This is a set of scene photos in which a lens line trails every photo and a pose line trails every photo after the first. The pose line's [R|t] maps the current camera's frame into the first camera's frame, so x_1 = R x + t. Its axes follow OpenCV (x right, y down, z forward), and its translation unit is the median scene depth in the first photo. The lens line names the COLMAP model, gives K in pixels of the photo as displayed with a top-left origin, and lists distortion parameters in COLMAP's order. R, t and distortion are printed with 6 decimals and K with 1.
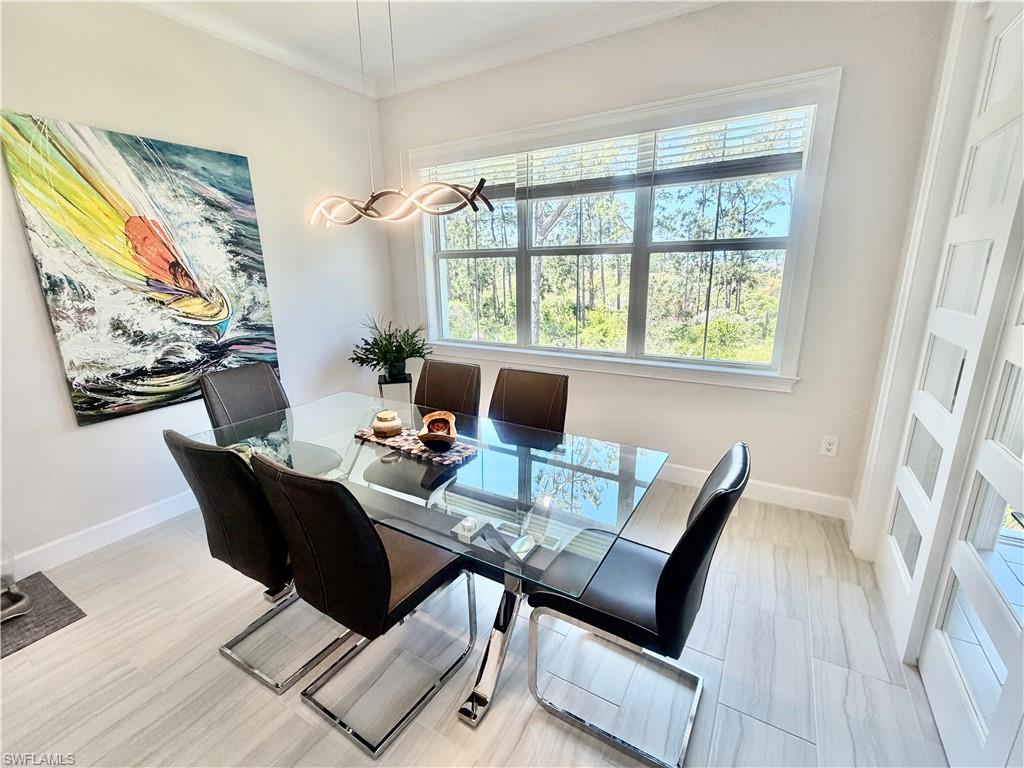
lens RADIAL K [[455.6, 0, 515.1], [0, 455.6, 387.7], [0, 0, 1]] dist [-0.000159, 0.000025]
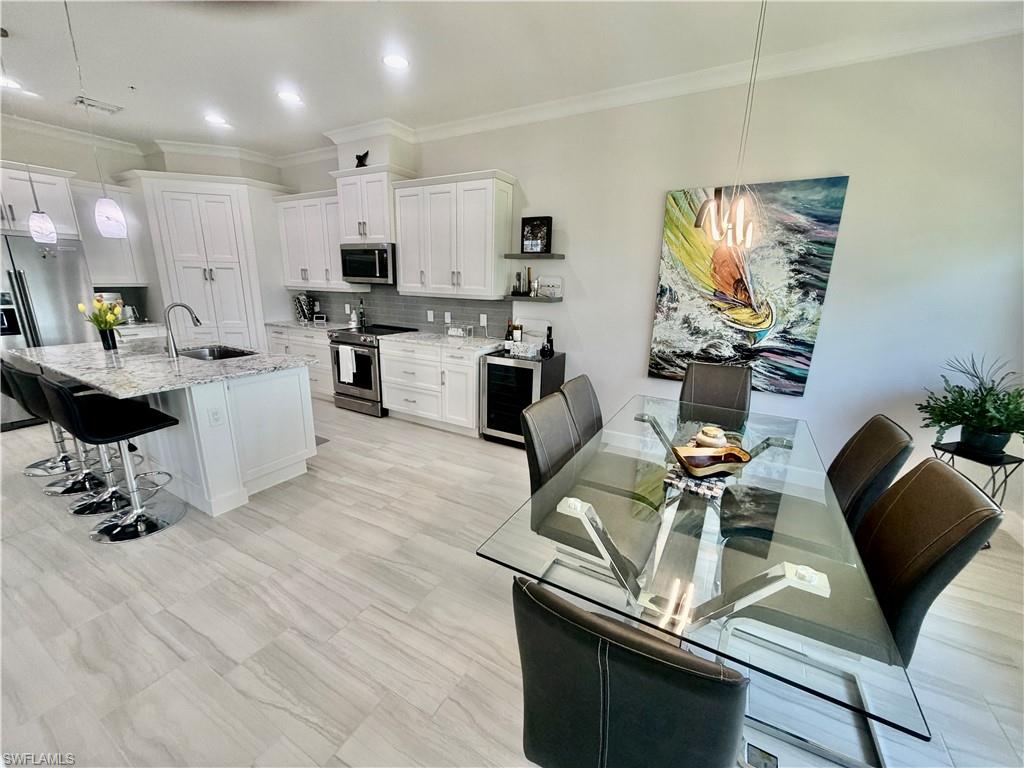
lens RADIAL K [[410.7, 0, 510.5], [0, 410.7, 387.4], [0, 0, 1]] dist [0.001165, -0.000141]
pose [[0.019458, 0.264540, -0.964178, 0.424697], [-0.278519, 0.927621, 0.248889, -0.099012], [0.960234, 0.263699, 0.091729, 0.348039]]
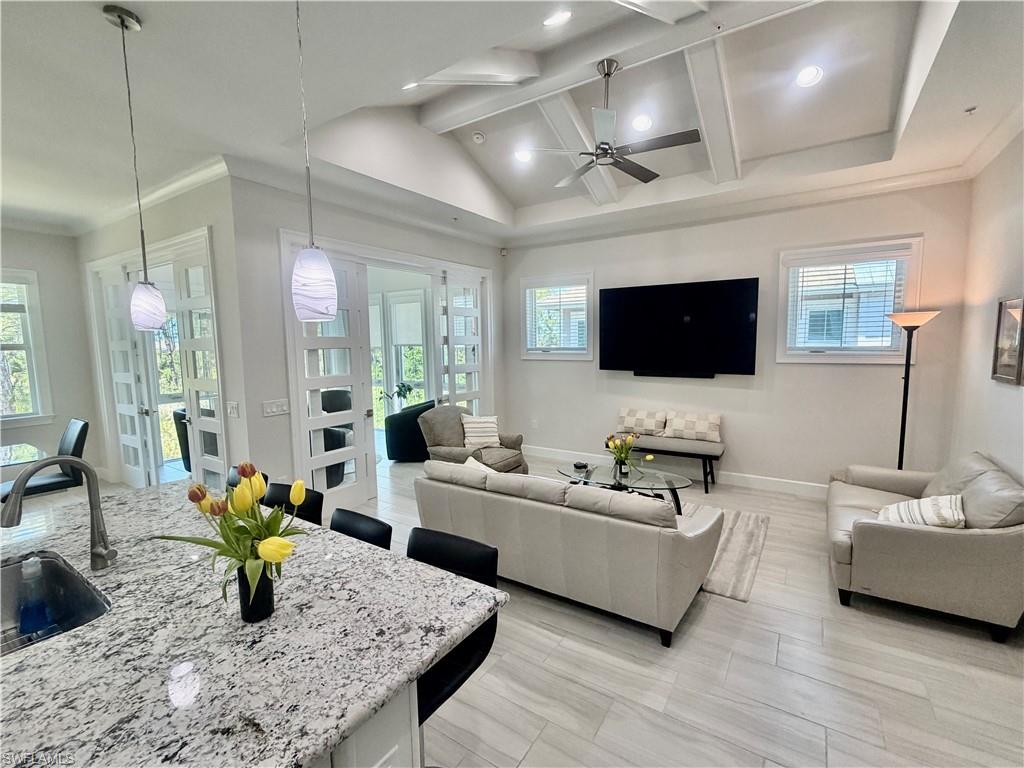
lens RADIAL K [[455.6, 0, 512.2], [0, 455.6, 386.5], [0, 0, 1]] dist [-0.000159, 0.000025]
pose [[0.041856, -0.089291, 0.995126, -1.191763], [0.267547, 0.960626, 0.074942, 0.235447], [-0.962635, 0.263106, 0.064098, -1.012063]]
